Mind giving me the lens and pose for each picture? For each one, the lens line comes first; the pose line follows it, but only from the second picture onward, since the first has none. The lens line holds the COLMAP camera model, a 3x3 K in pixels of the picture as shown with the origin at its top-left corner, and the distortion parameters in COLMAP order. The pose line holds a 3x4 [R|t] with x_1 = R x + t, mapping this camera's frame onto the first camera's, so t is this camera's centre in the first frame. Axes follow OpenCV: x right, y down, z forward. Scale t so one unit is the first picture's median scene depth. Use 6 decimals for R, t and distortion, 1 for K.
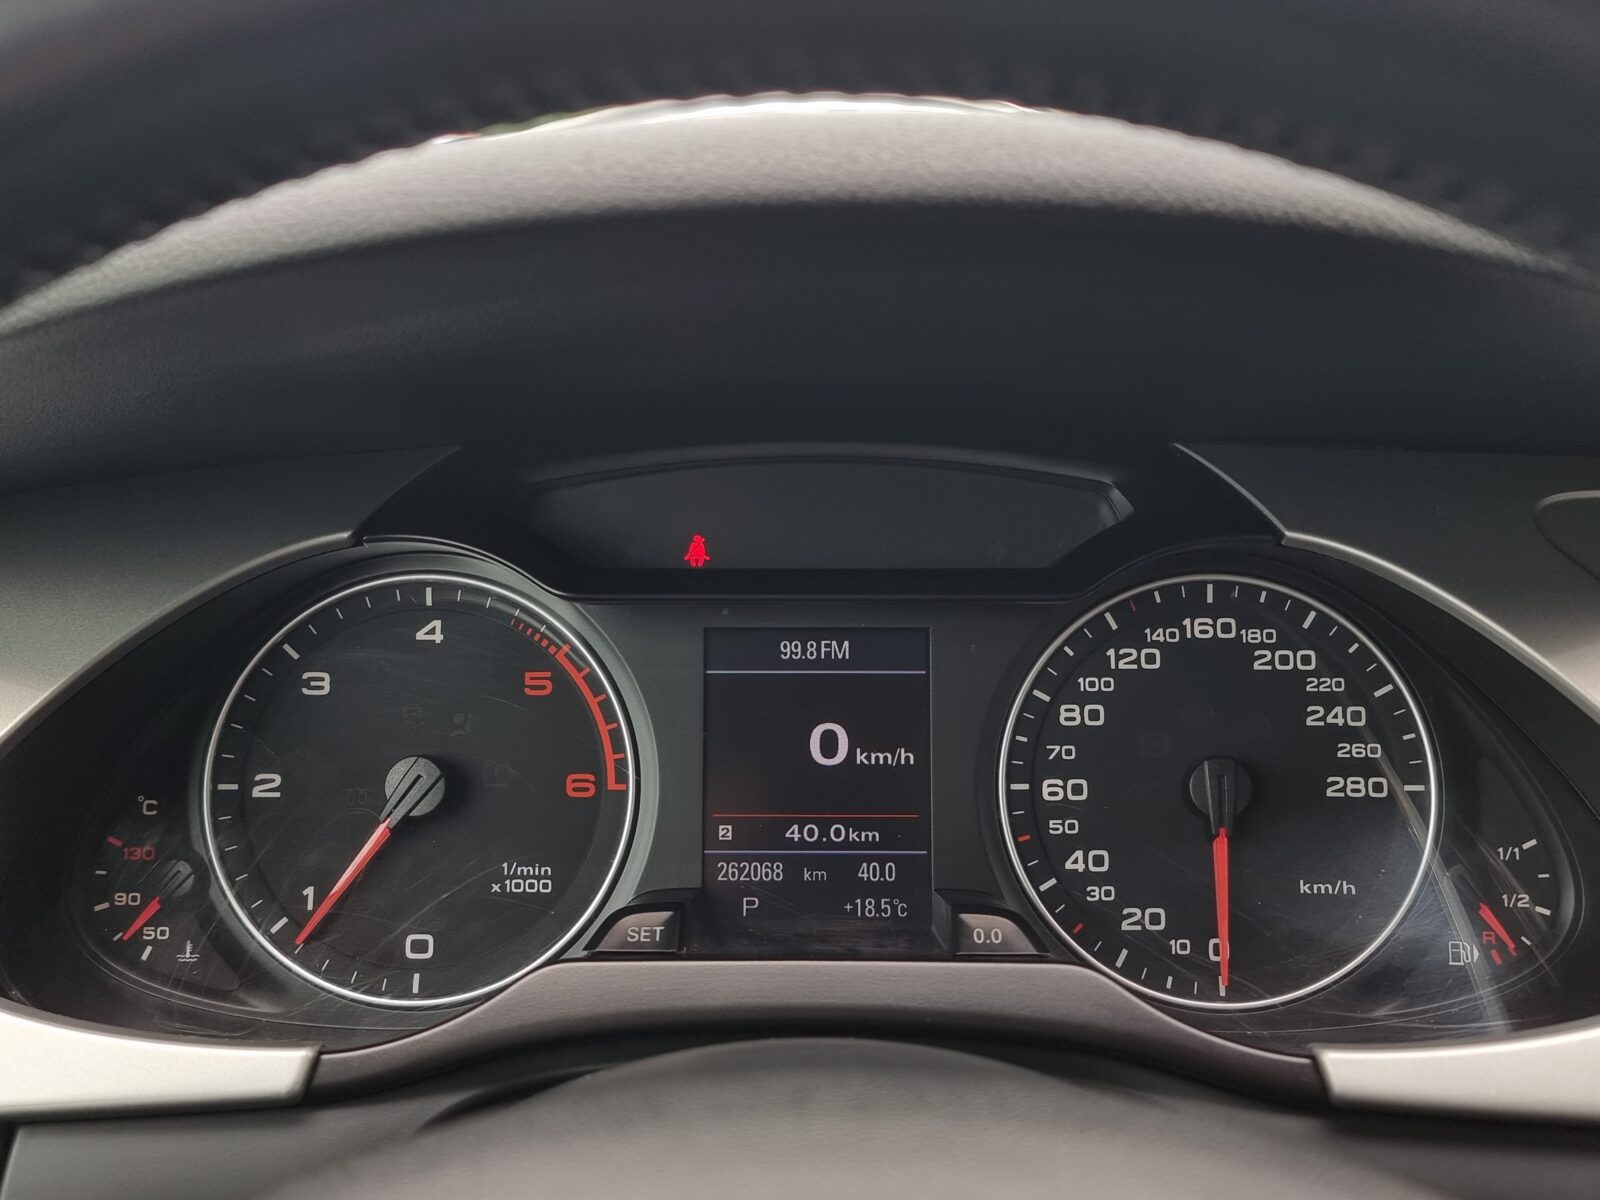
lens RADIAL K [[1123.4, 0, 800.0], [0, 1123.4, 600.0], [0, 0, 1]] dist [0.075428, -0.066349]
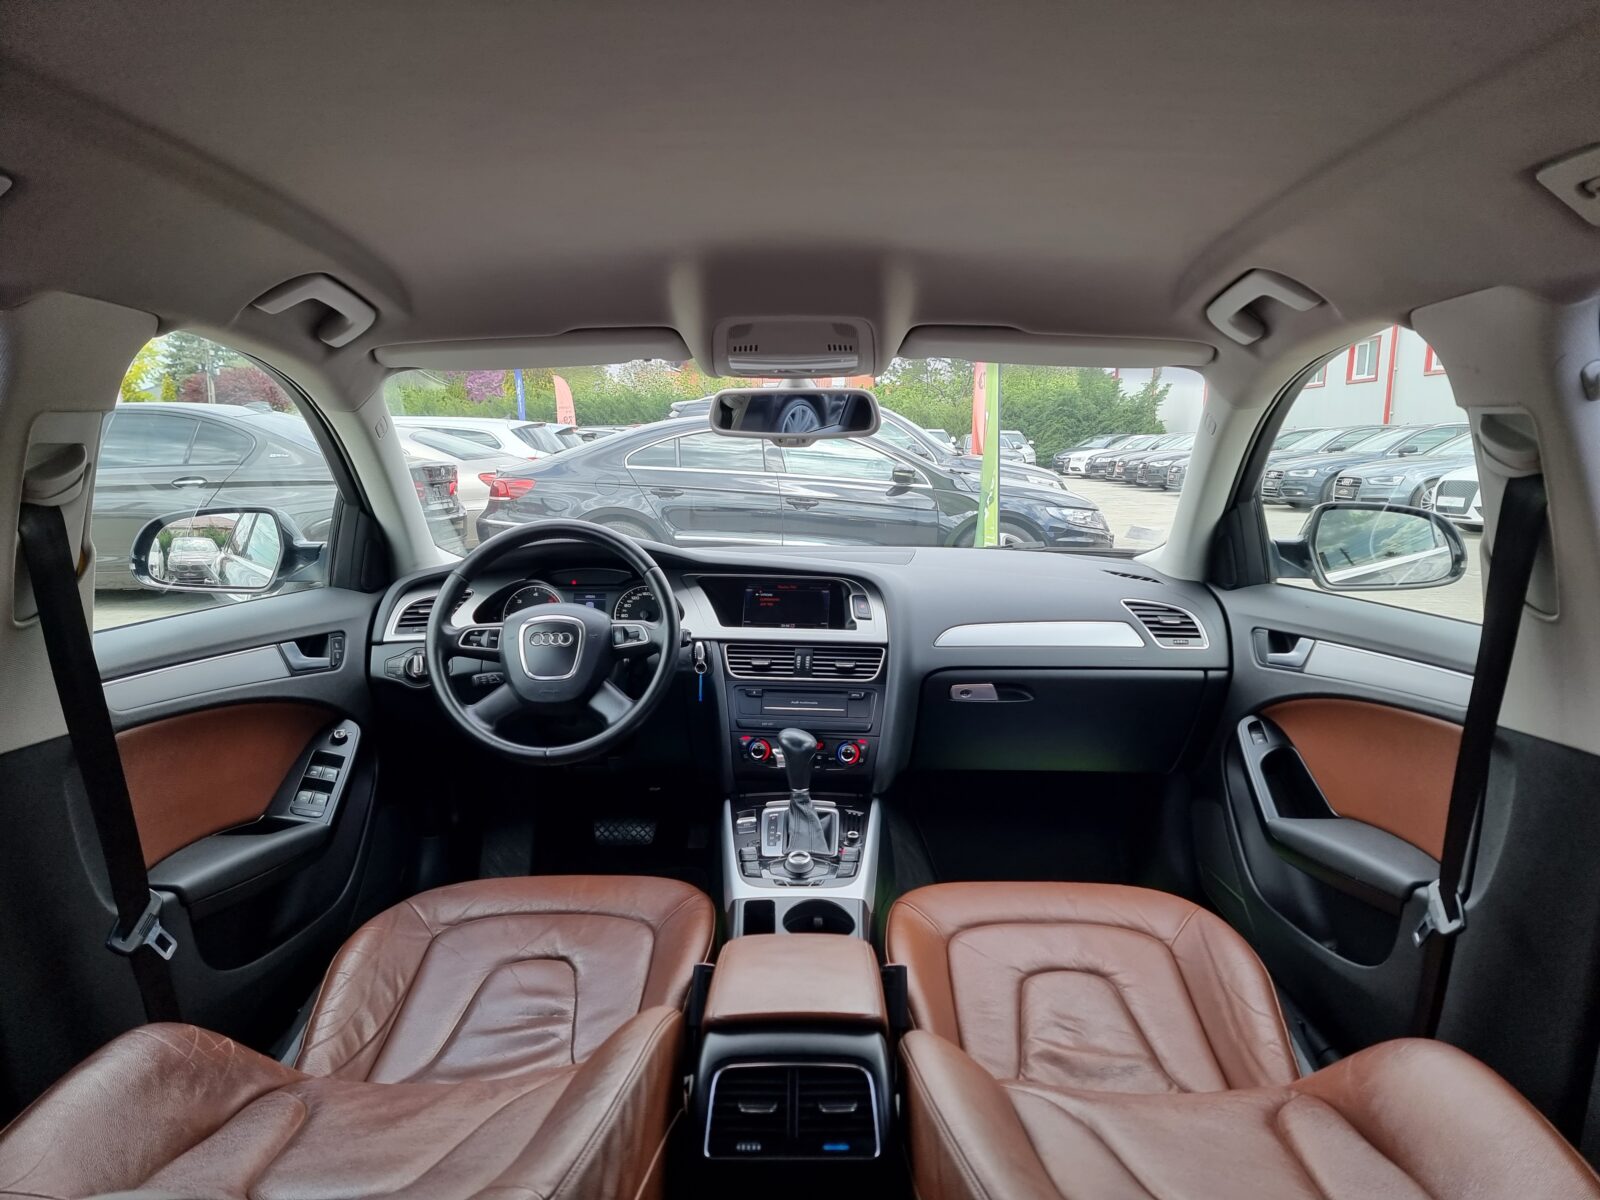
lens RADIAL K [[1098.3, 0, 800.0], [0, 1098.3, 600.0], [0, 0, 1]] dist [0.075221, -0.000555]
pose [[0.999985, 0.000543, 0.005518, 1.304594], [0.000227, 0.990354, -0.138562, 1.033361], [-0.005540, 0.138561, 0.990338, -5.908811]]
